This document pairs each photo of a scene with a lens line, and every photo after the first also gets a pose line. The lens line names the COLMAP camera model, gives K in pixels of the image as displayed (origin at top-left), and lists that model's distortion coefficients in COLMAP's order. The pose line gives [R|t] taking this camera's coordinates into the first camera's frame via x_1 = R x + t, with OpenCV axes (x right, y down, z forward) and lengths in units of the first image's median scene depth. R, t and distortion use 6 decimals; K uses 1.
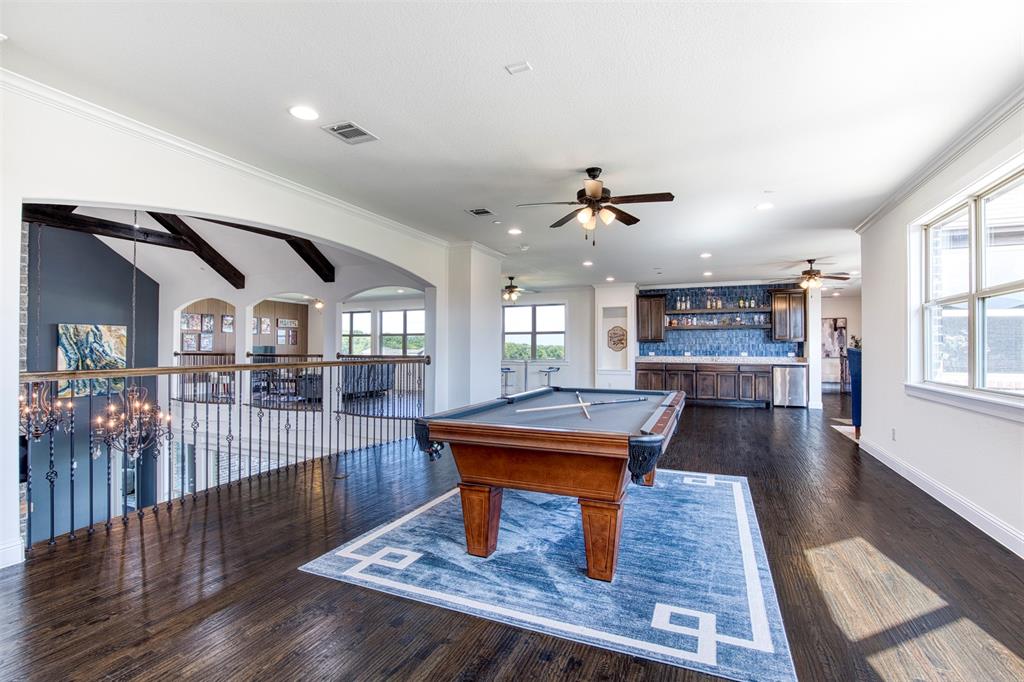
lens RADIAL K [[464.8, 0, 513.4], [0, 464.8, 339.0], [0, 0, 1]] dist [-0.031050, 0.001435]
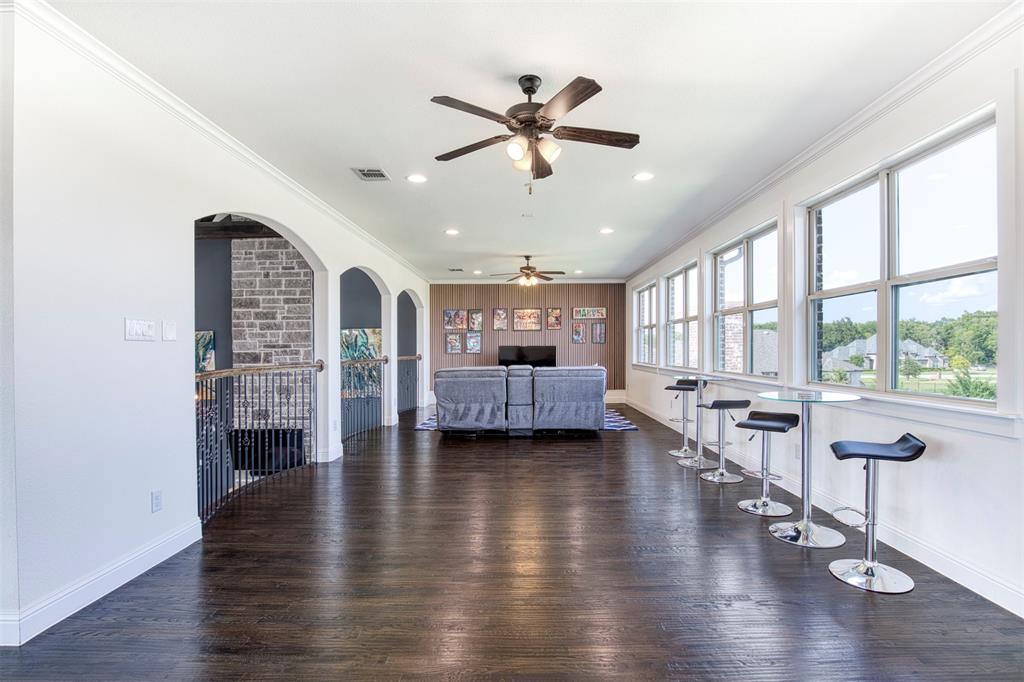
lens RADIAL K [[528.4, 0, 512.6], [0, 528.4, 343.2], [0, 0, 1]] dist [-0.028461, 0.000003]
pose [[0.367911, -0.016733, -0.929710, 0.291430], [0.029336, 0.999549, -0.006381, 0.018846], [0.929398, -0.024927, 0.368236, 0.855199]]
